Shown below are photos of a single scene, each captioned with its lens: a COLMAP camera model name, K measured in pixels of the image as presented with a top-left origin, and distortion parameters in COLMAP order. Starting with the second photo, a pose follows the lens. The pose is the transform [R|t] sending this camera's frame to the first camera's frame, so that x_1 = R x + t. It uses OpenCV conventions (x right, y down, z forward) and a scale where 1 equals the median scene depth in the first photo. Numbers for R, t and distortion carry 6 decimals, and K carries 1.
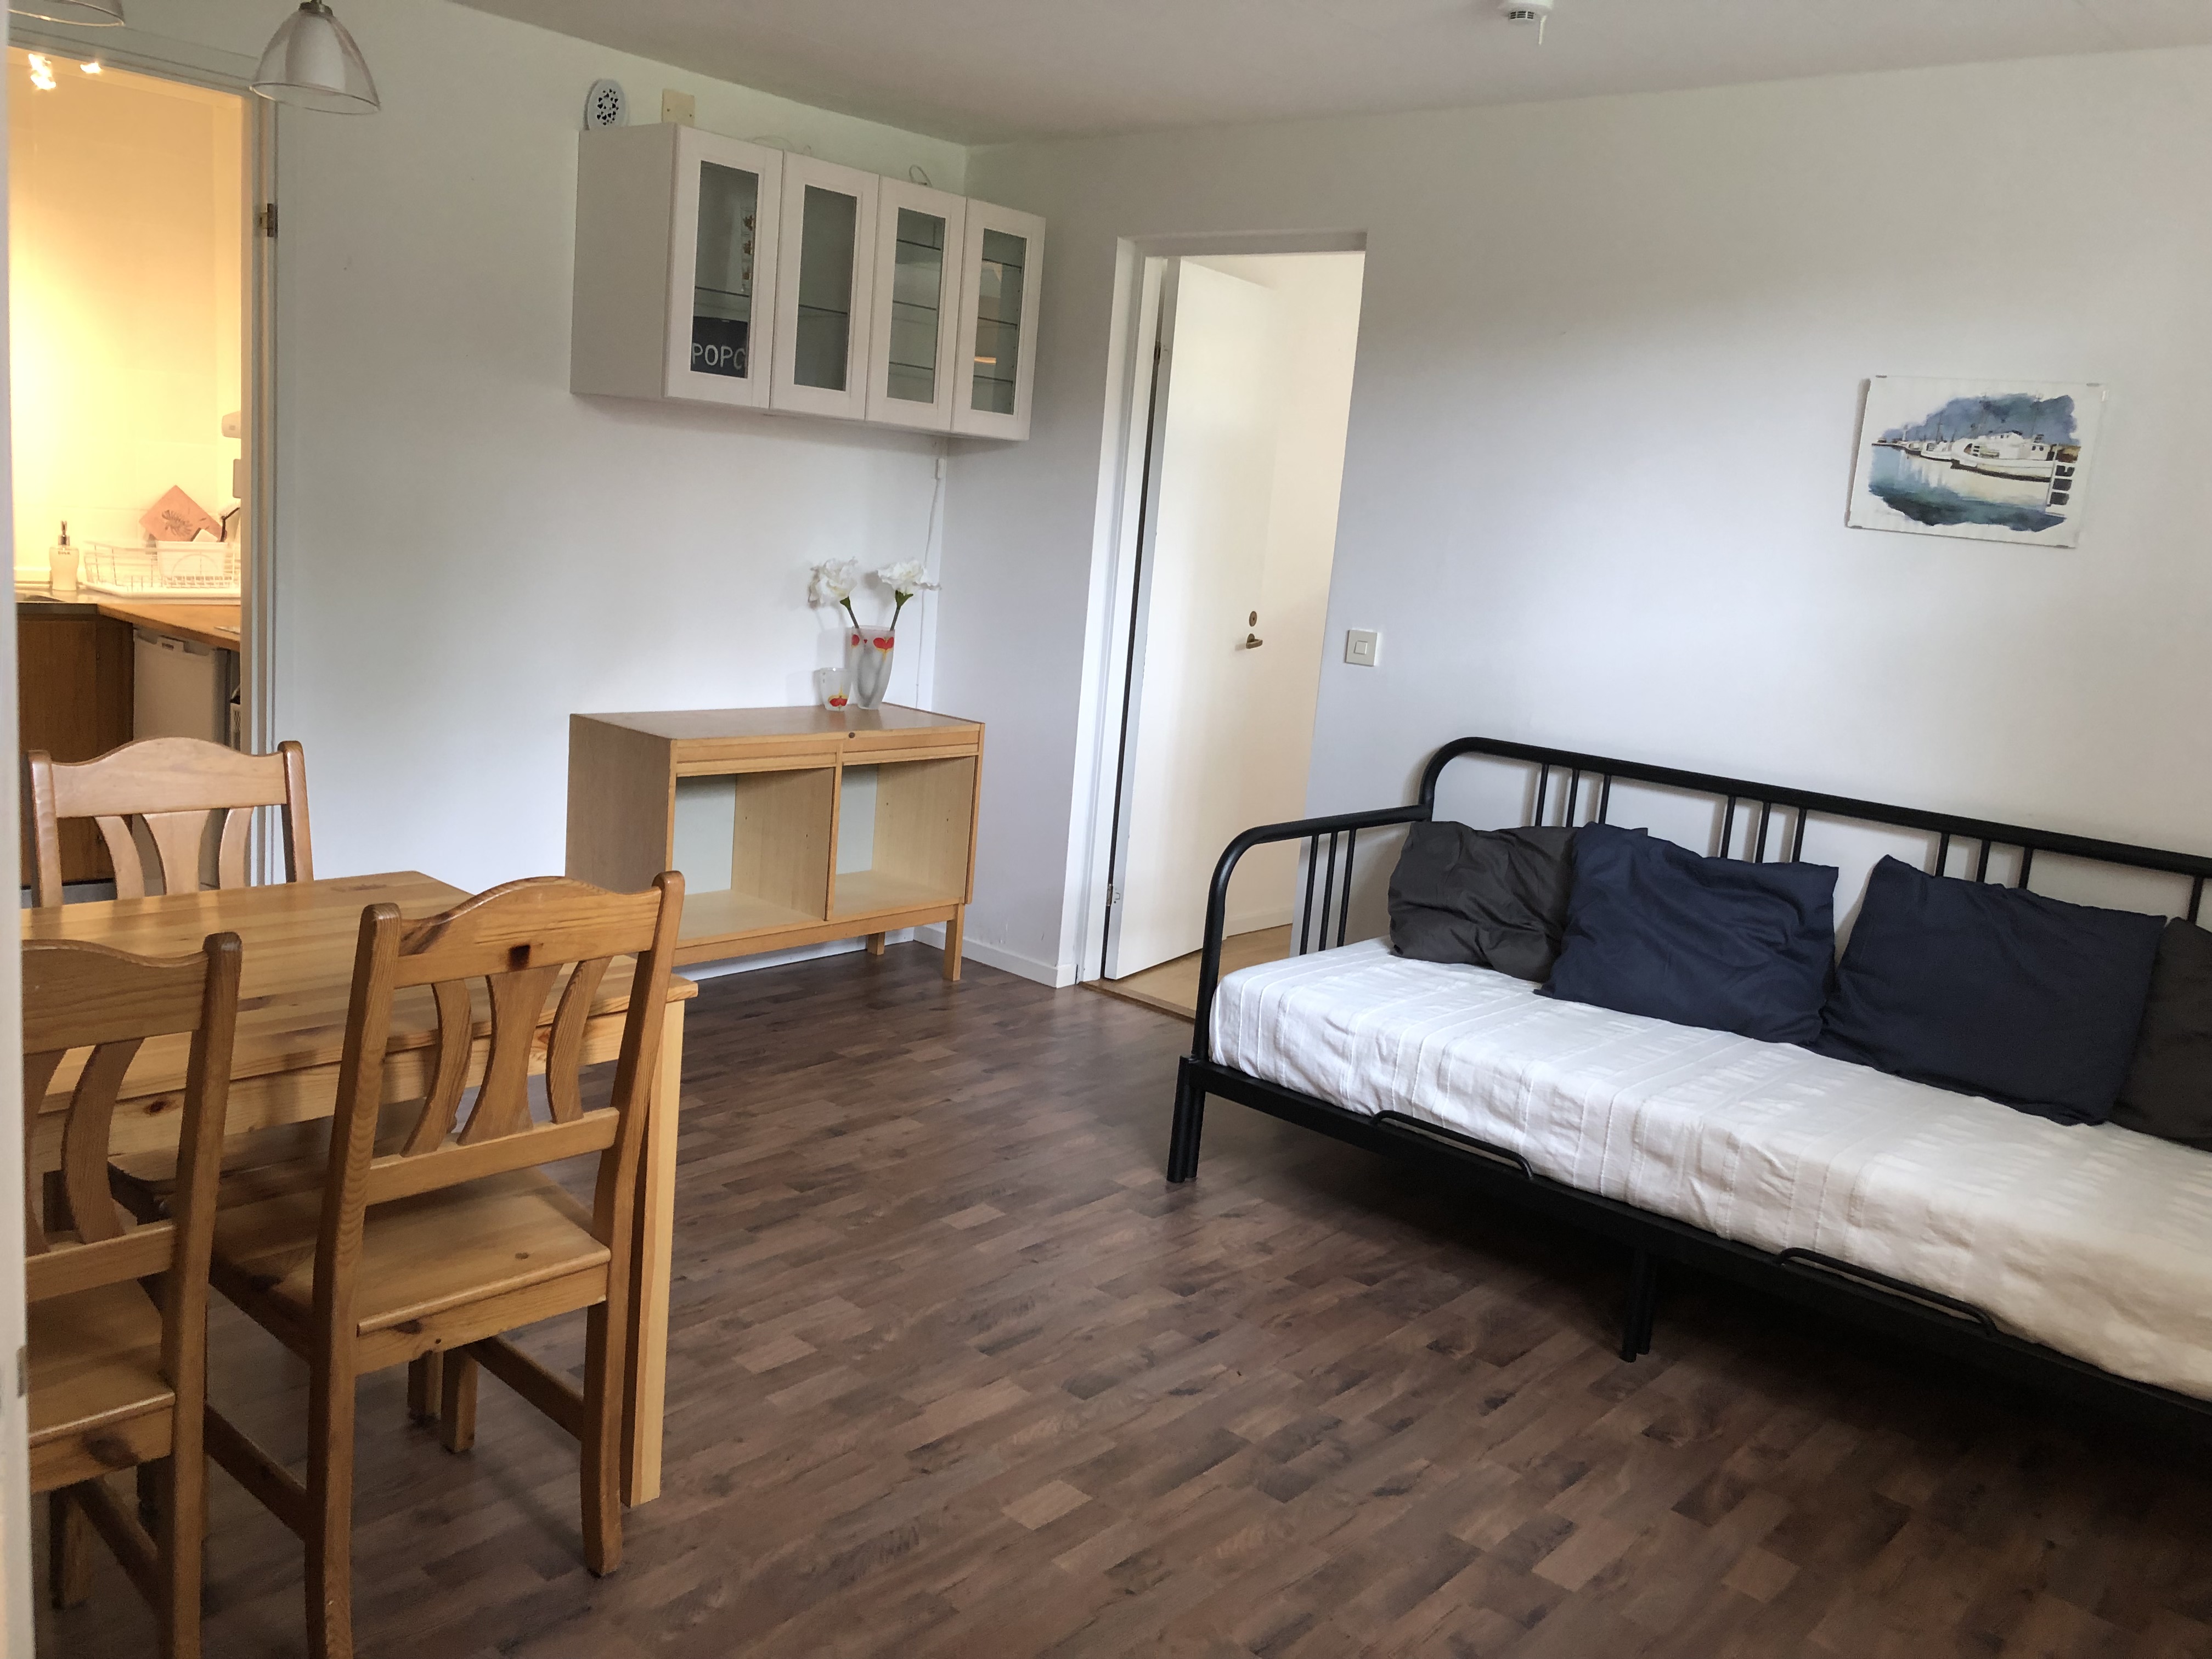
lens RADIAL K [[1787.2, 0, 1105.3], [0, 1787.2, 808.1], [0, 0, 1]] dist [0.011702, -0.003848]
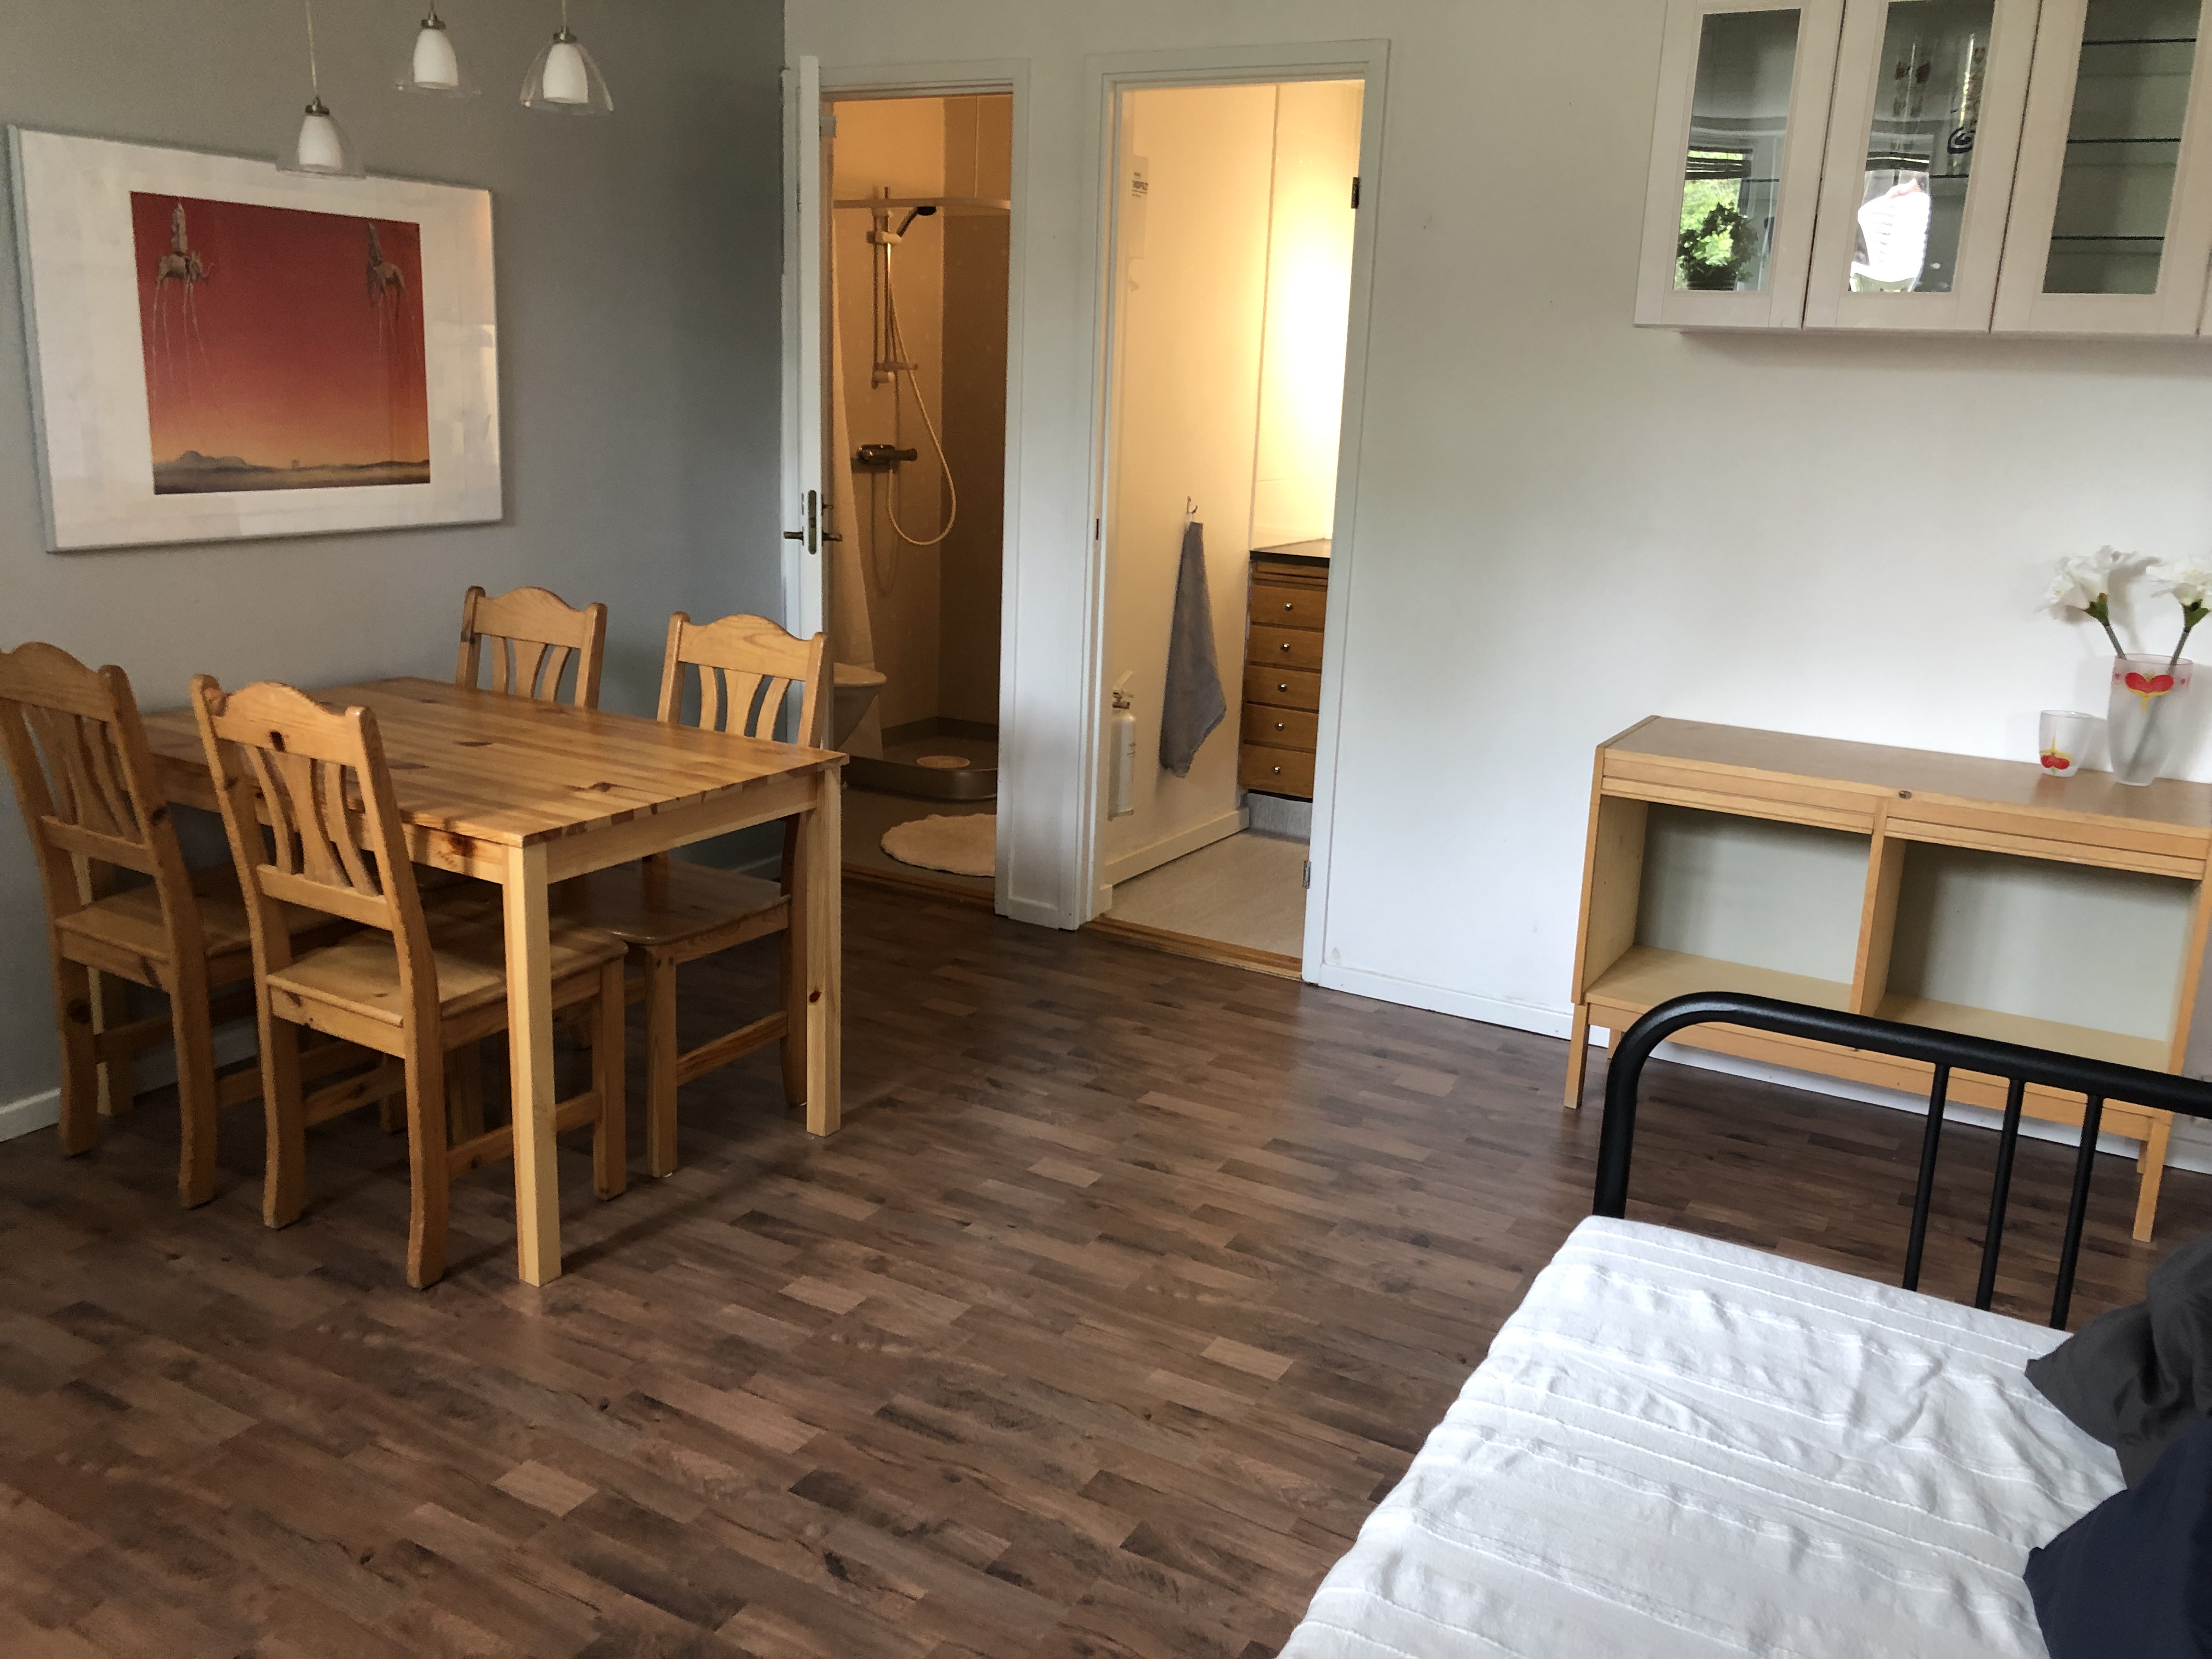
lens RADIAL K [[1787.2, 0, 1105.3], [0, 1787.2, 808.1], [0, 0, 1]] dist [0.011702, -0.003848]
pose [[0.206740, 0.154656, -0.966095, 0.724011], [-0.187826, 0.975335, 0.115941, -0.091341], [0.960198, 0.157488, 0.230689, 0.856306]]
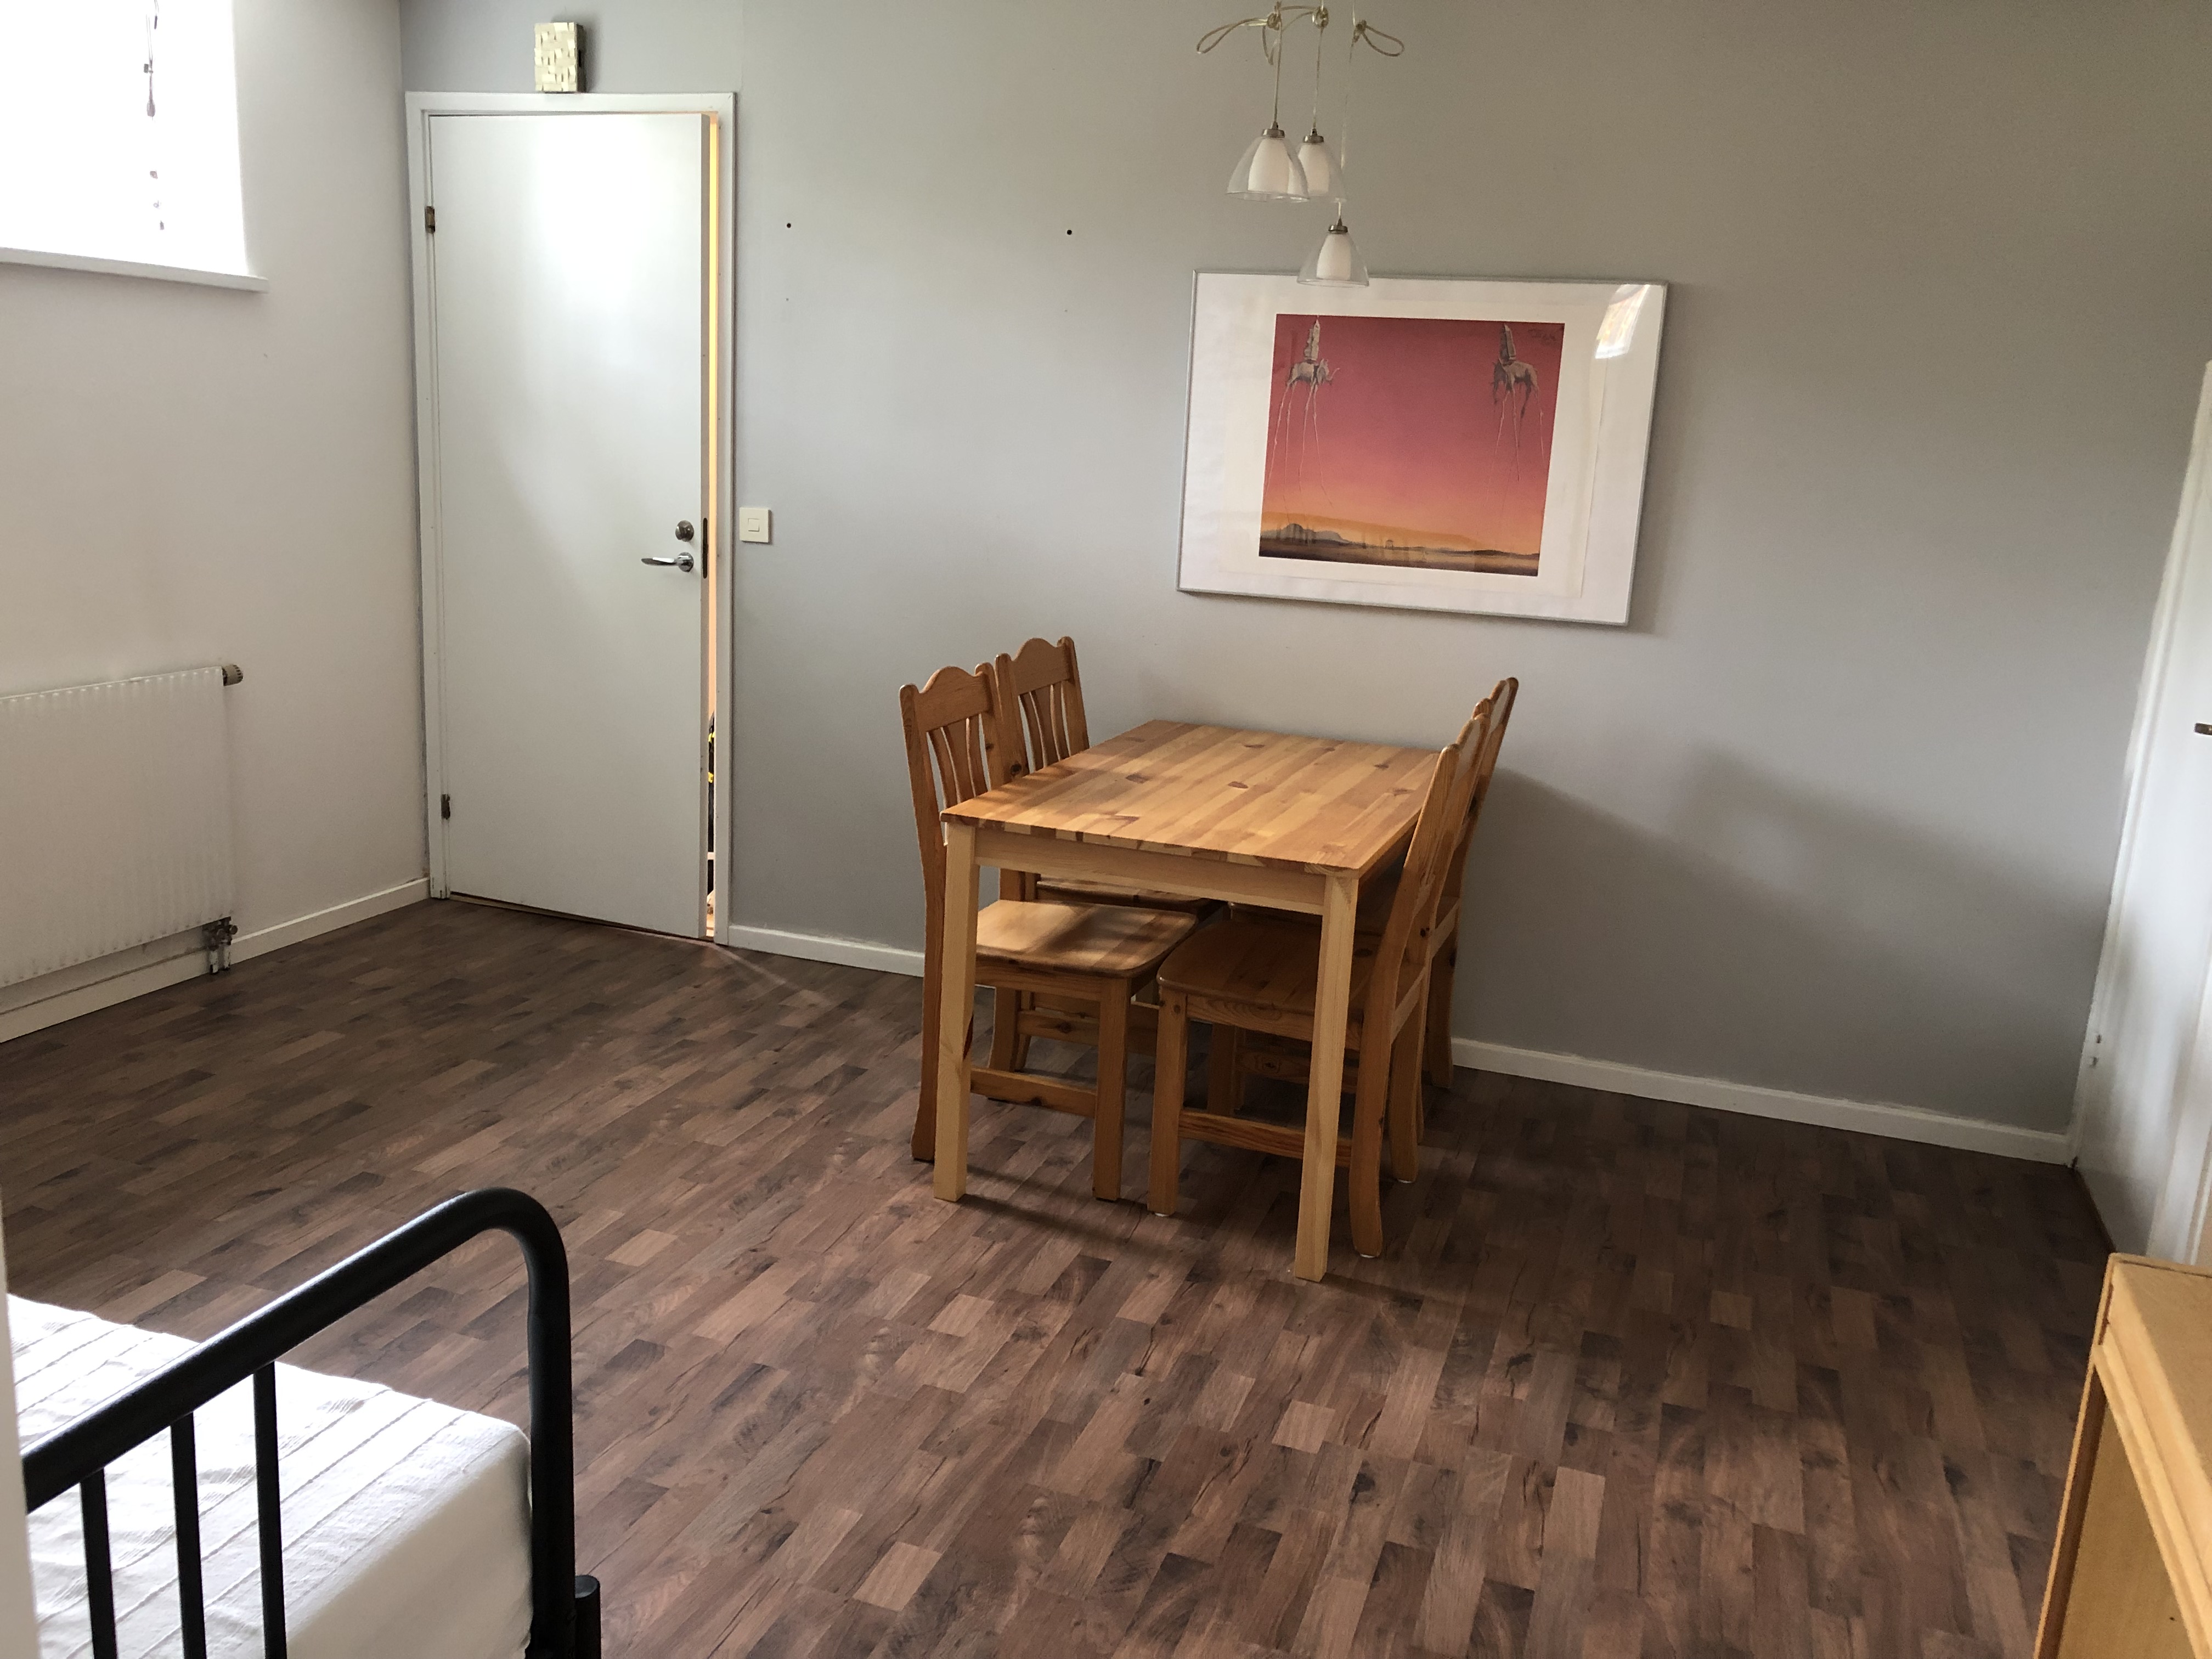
lens RADIAL K [[1804.4, 0, 1106.0], [0, 1804.4, 829.5], [0, 0, 1]] dist [0.007912, -0.008697]
pose [[-0.918781, -0.049764, -0.391618, 0.145068], [-0.194847, 0.919932, 0.340236, -0.293775], [0.343330, 0.388908, -0.854912, 1.731890]]
